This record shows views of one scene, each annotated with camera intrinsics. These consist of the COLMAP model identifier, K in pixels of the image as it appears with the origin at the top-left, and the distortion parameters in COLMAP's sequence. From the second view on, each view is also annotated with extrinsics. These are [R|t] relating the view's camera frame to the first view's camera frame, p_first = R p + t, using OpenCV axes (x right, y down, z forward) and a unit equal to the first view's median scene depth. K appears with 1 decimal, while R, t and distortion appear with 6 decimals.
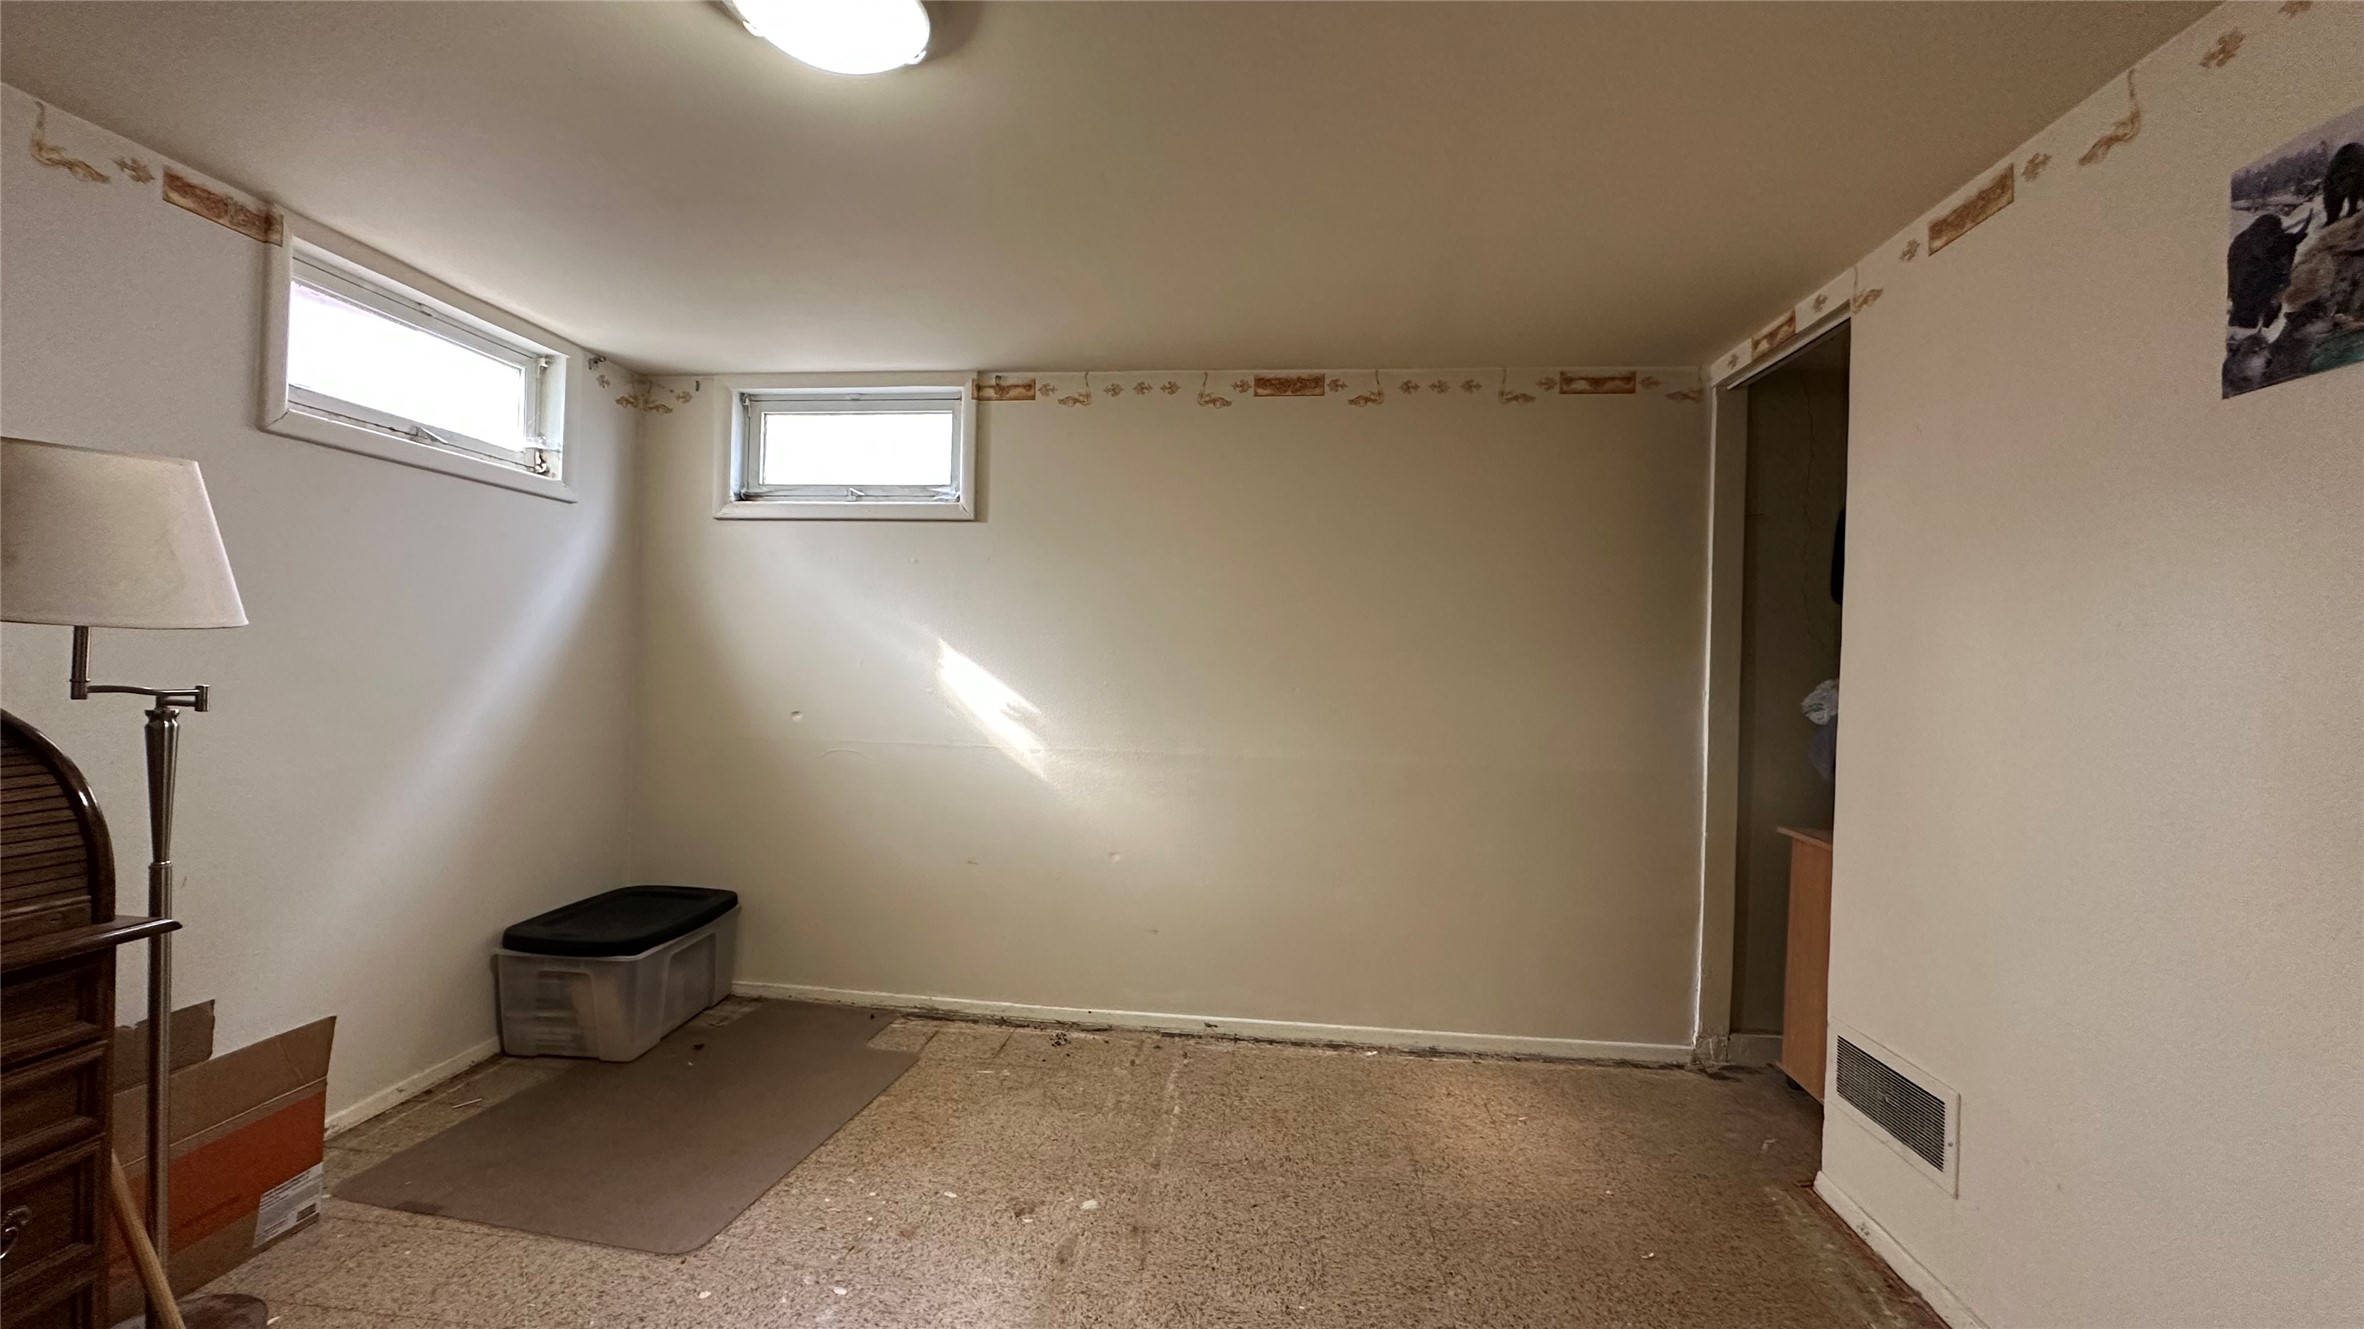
lens RADIAL K [[942.8, 0, 1182.6], [0, 942.8, 663.8], [0, 0, 1]] dist [-0.002216, 0.000210]
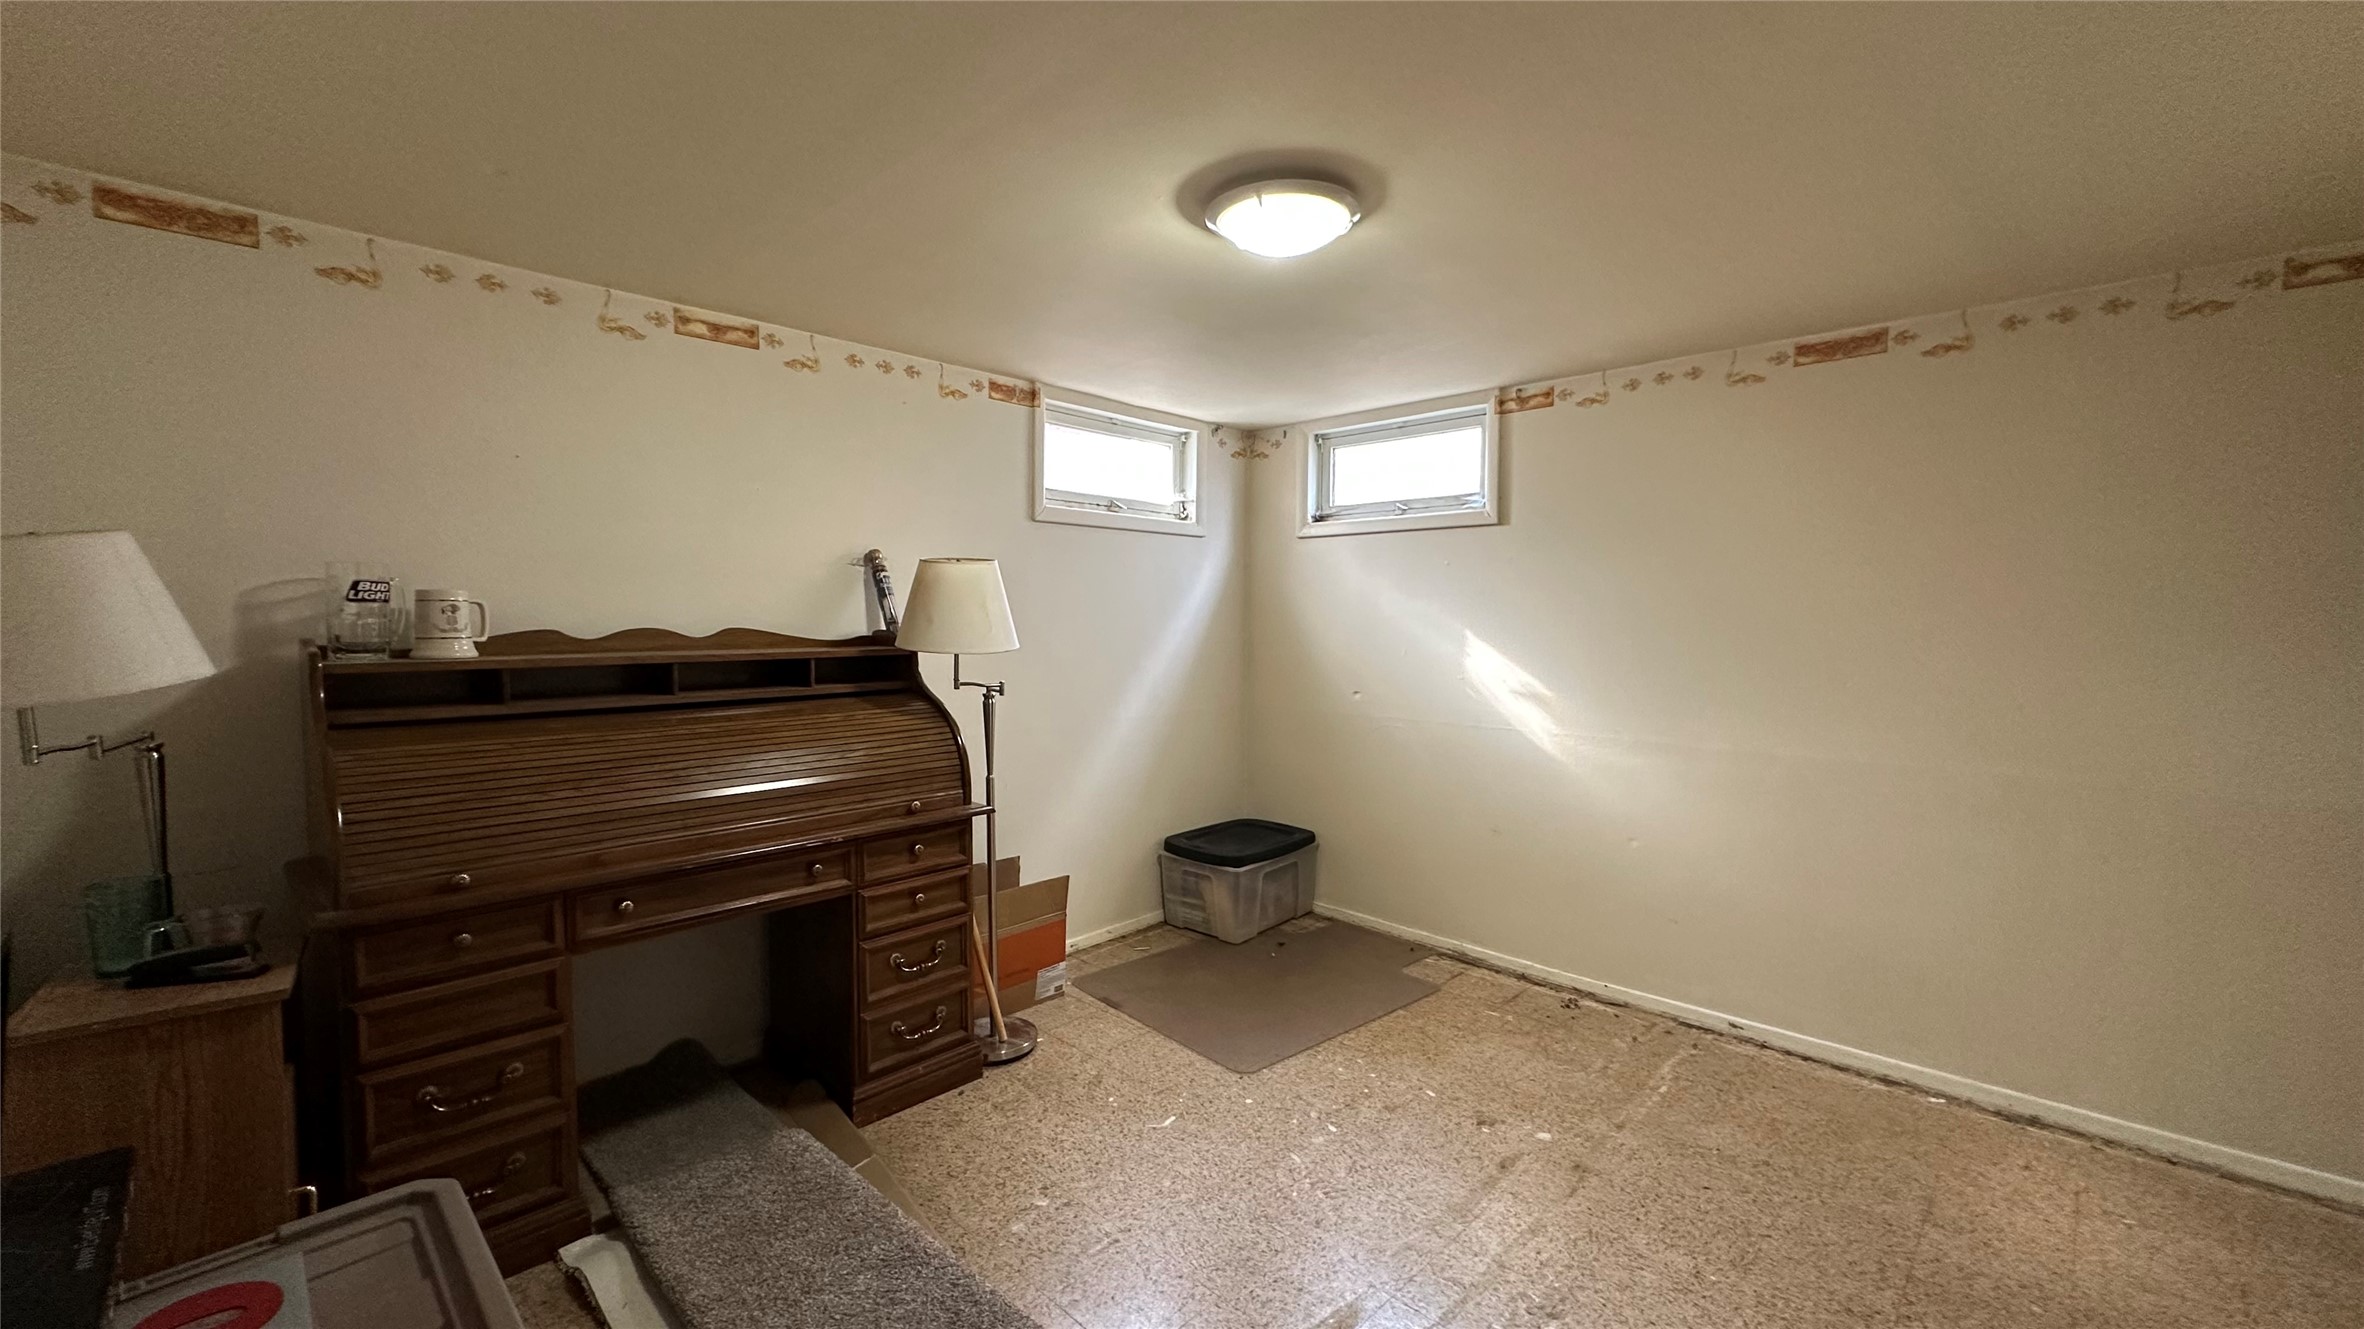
lens RADIAL K [[942.8, 0, 1176.9], [0, 942.8, 660.2], [0, 0, 1]] dist [-0.002216, 0.000210]
pose [[0.785143, 0.008083, -0.619262, 0.187505], [0.015297, 0.999357, 0.032438, -0.038020], [0.619126, -0.034941, 0.784514, -0.117791]]
